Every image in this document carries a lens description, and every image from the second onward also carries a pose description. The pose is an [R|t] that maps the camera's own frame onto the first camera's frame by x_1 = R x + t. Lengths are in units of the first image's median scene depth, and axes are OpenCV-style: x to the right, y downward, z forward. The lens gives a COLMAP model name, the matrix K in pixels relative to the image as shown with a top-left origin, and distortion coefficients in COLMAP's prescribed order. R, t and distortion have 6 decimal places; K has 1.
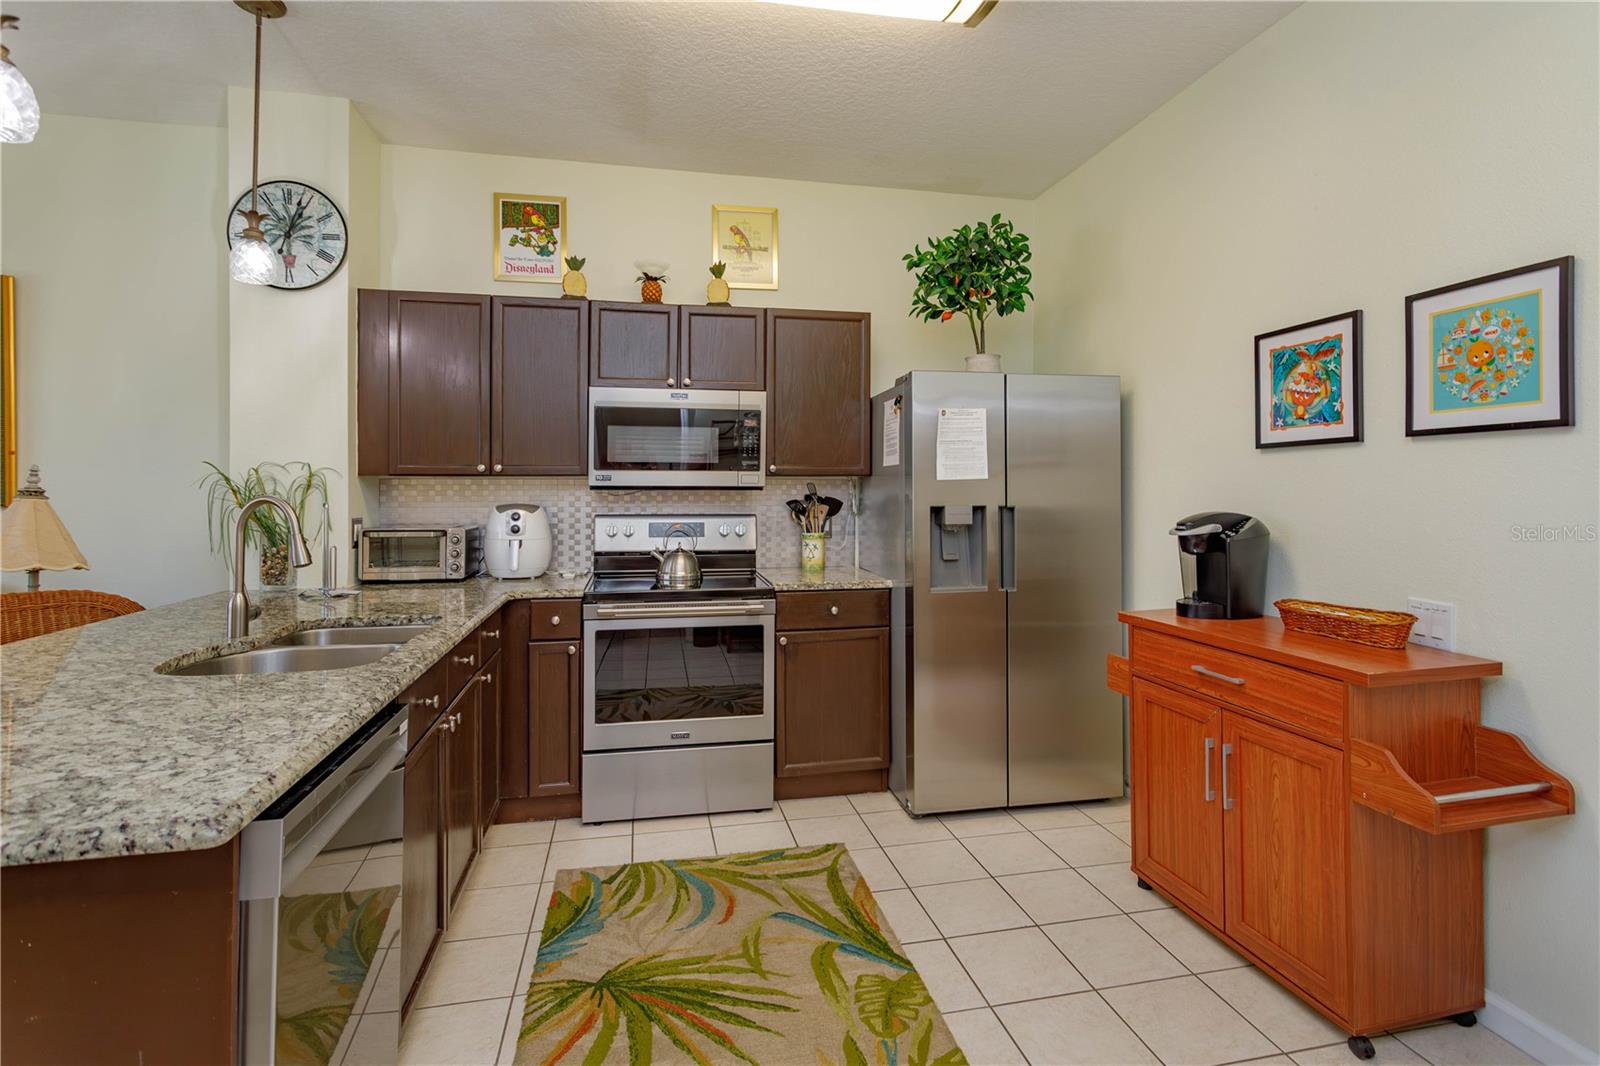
lens RADIAL K [[770.1, 0, 796.0], [0, 770.1, 483.7], [0, 0, 1]] dist [-0.002482, 0.003691]
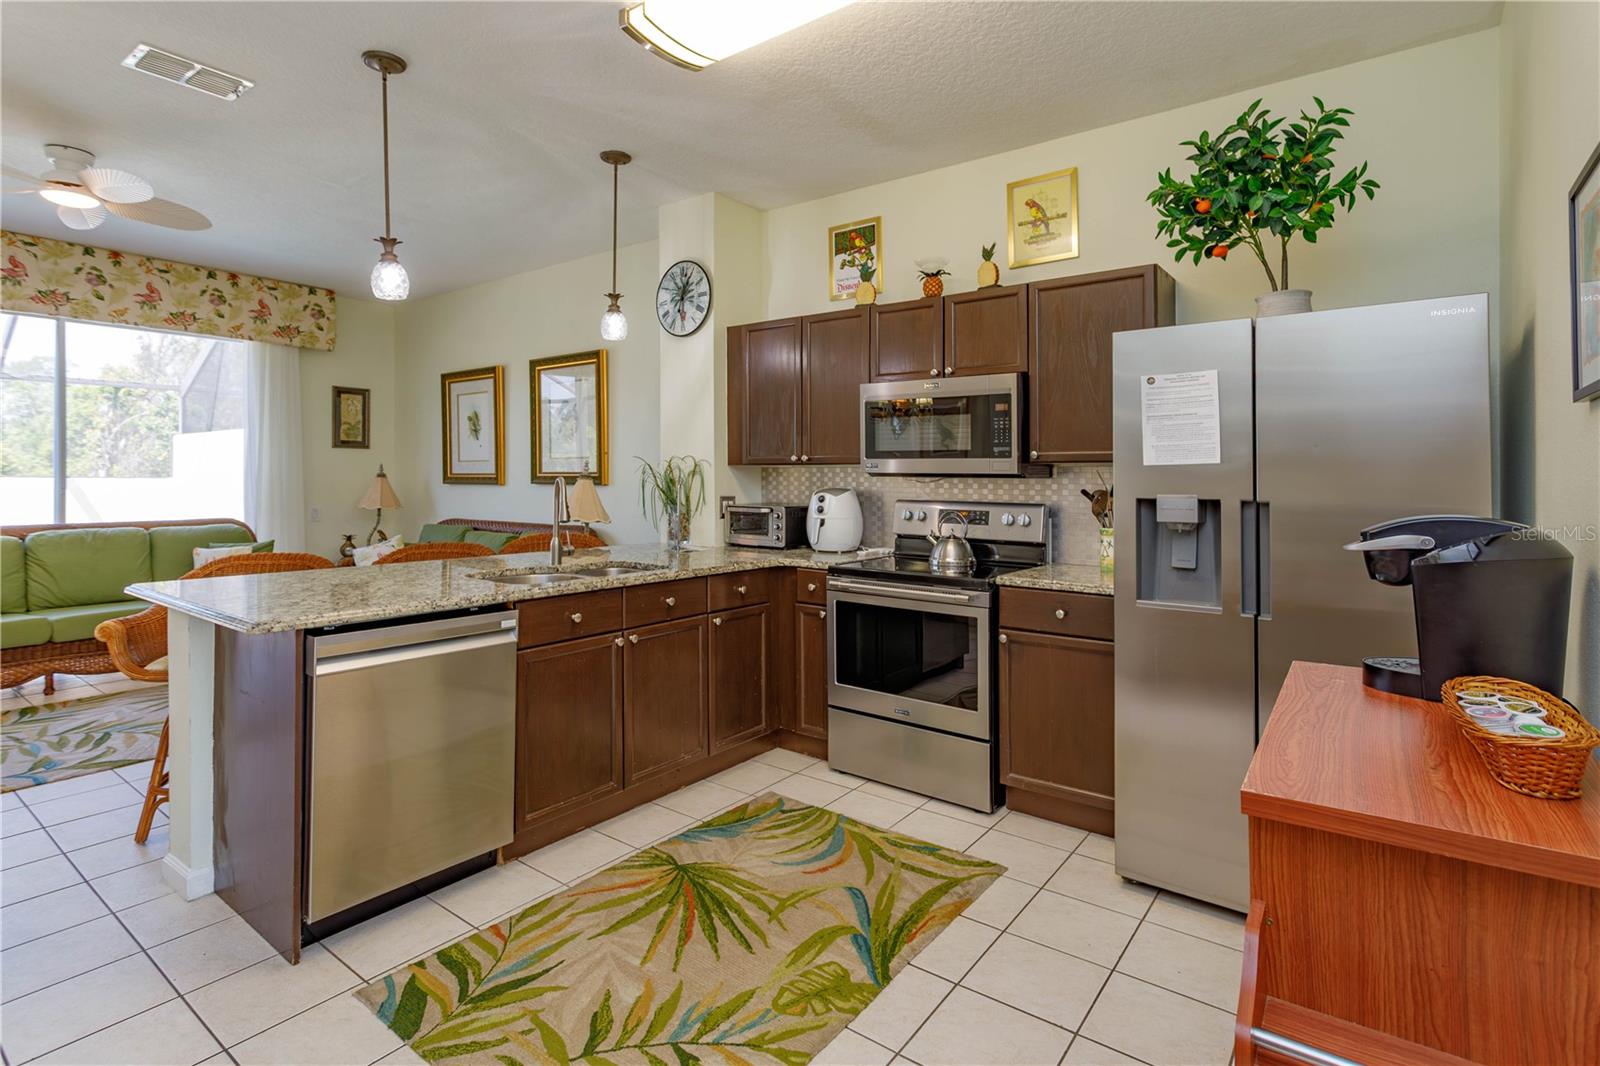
lens RADIAL K [[770.1, 0, 815.8], [0, 770.1, 471.0], [0, 0, 1]] dist [-0.002482, 0.003691]
pose [[0.667713, -0.001361, -0.744418, 0.547546], [-0.003464, 0.999982, -0.004935, 0.006128], [0.744411, 0.005874, 0.667696, 0.212393]]
